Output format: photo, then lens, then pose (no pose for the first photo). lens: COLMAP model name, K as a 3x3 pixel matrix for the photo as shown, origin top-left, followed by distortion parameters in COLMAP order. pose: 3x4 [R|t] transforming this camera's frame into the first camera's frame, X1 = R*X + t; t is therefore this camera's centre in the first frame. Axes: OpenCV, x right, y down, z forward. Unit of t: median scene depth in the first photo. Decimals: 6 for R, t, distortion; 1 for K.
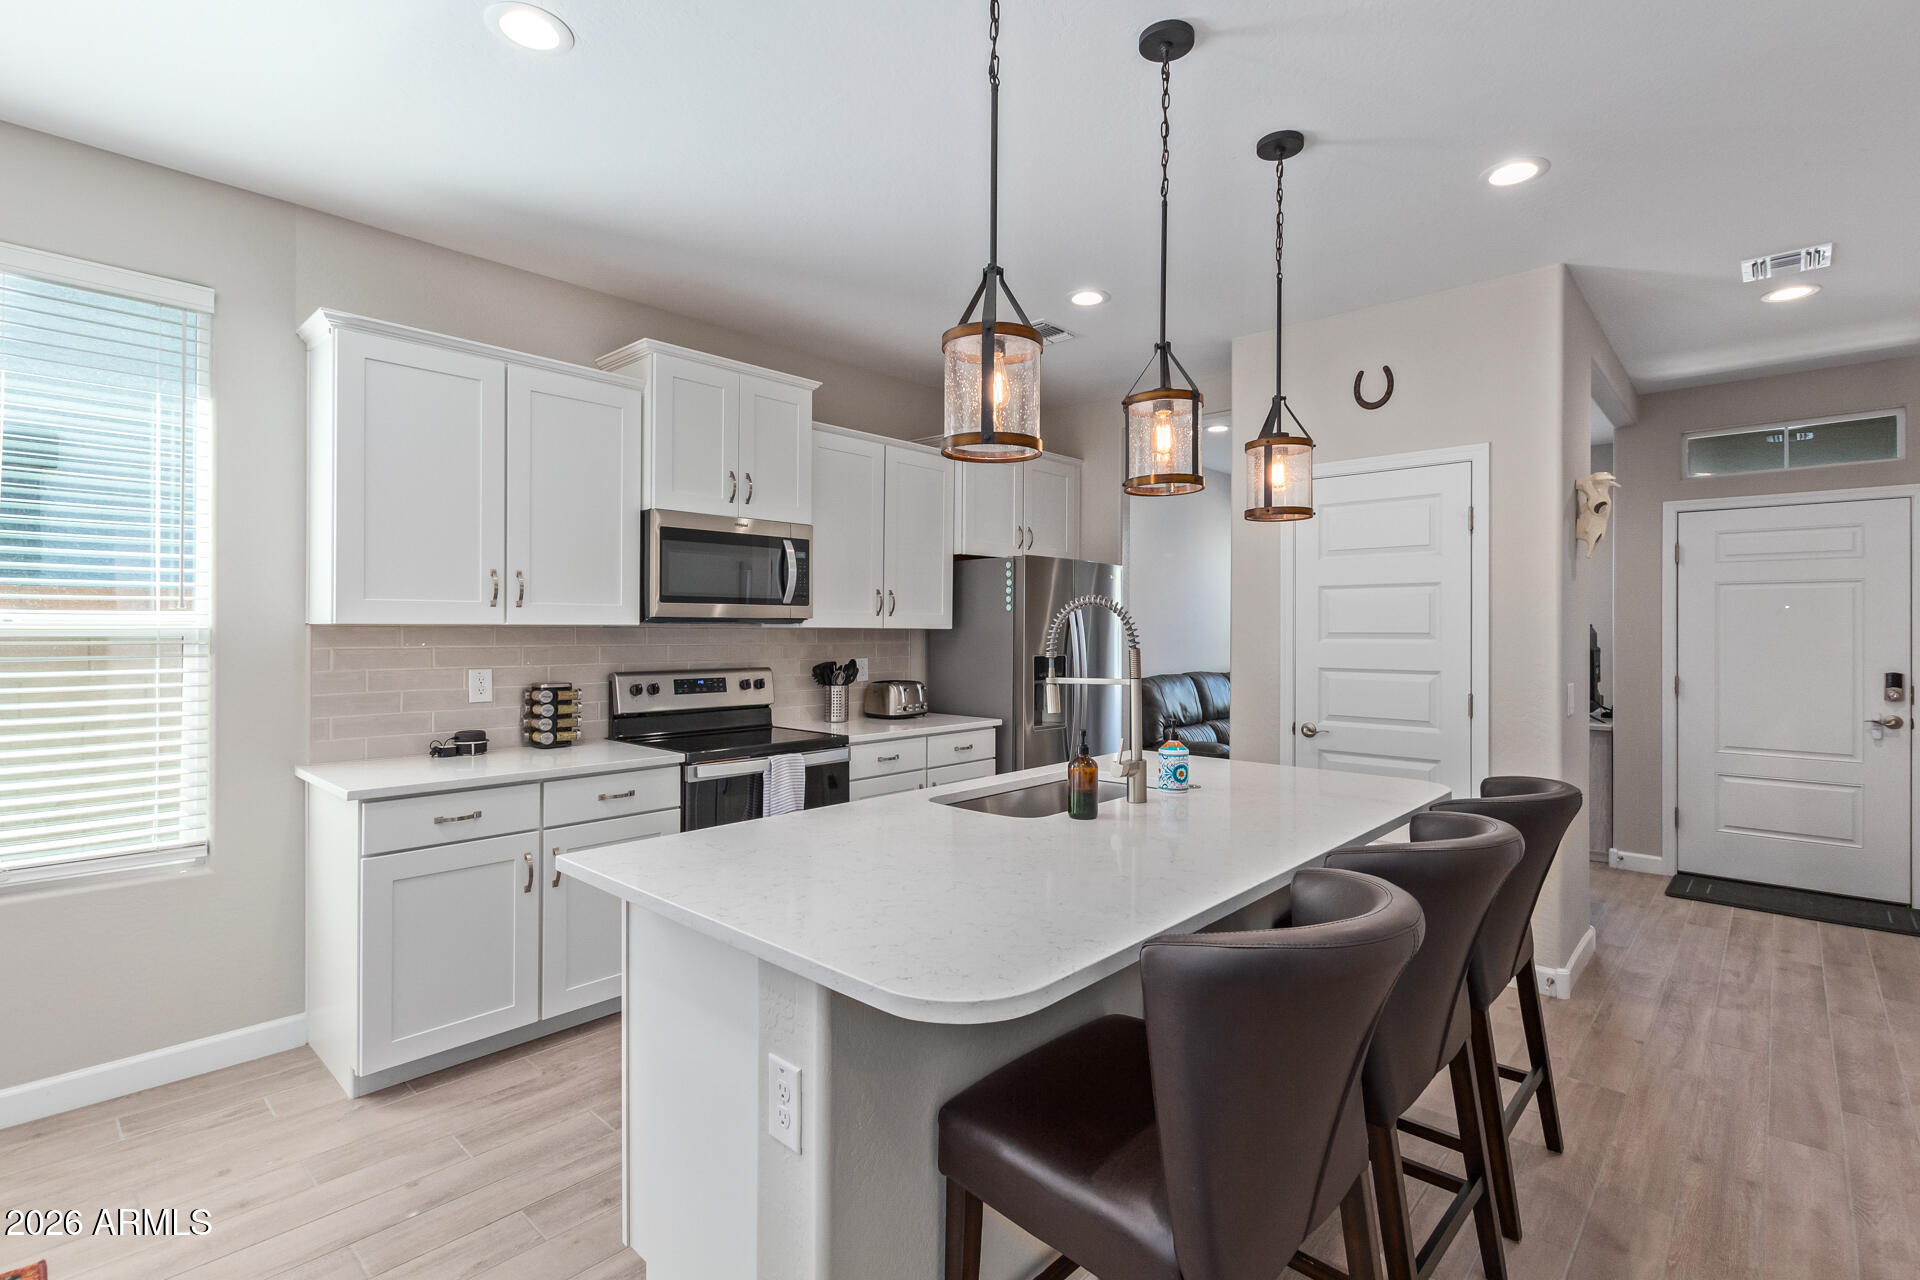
lens RADIAL K [[887.3, 0, 961.0], [0, 887.3, 626.3], [0, 0, 1]] dist [0.015850, -0.000836]
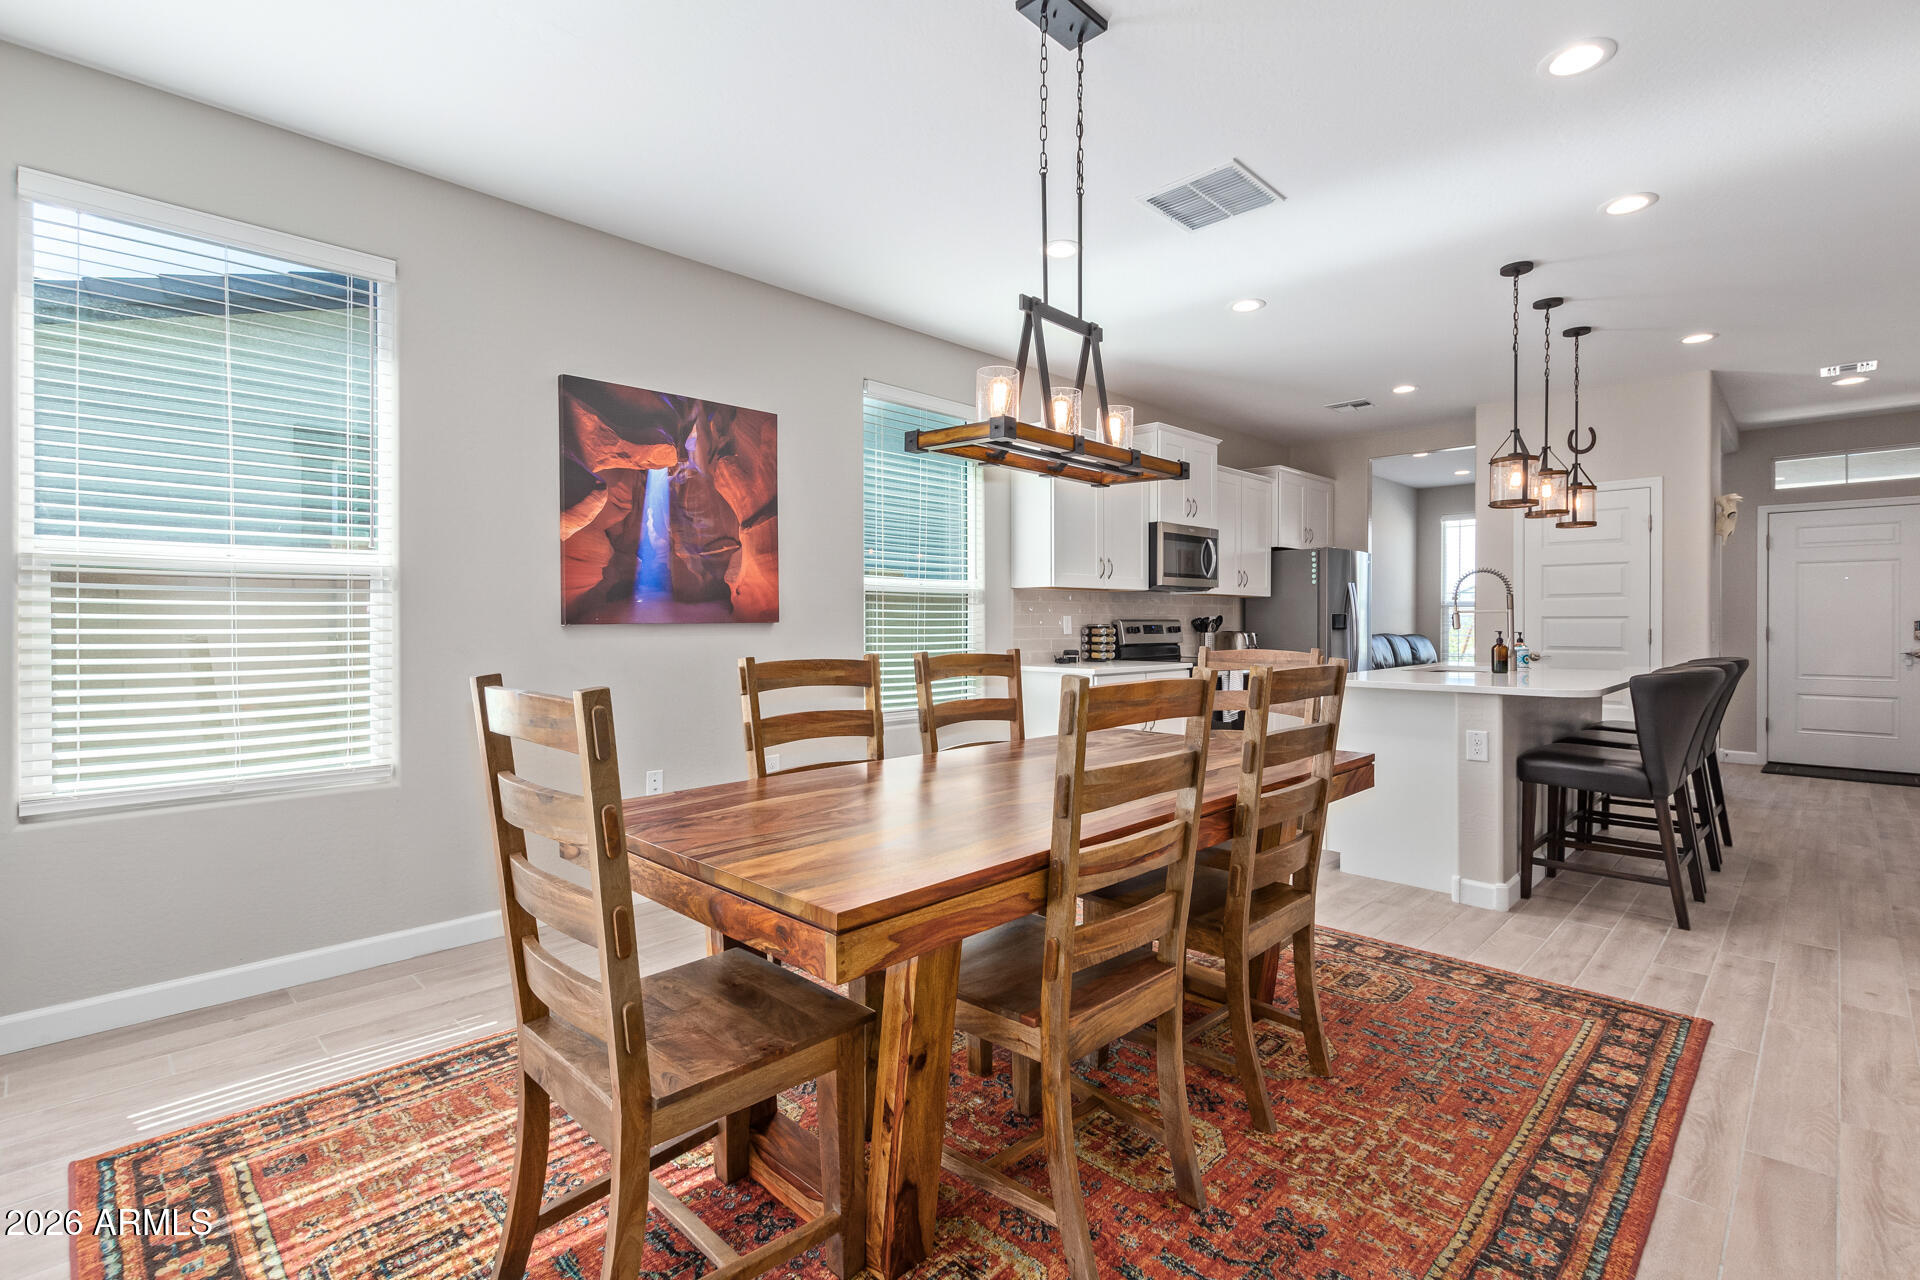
lens RADIAL K [[887.3, 0, 960.9], [0, 887.3, 623.3], [0, 0, 1]] dist [0.015850, -0.000836]
pose [[0.999589, -0.004917, -0.028235, -0.641843], [0.005092, 0.999968, 0.006125, 0.047425], [0.028204, -0.006266, 0.999583, -0.675403]]
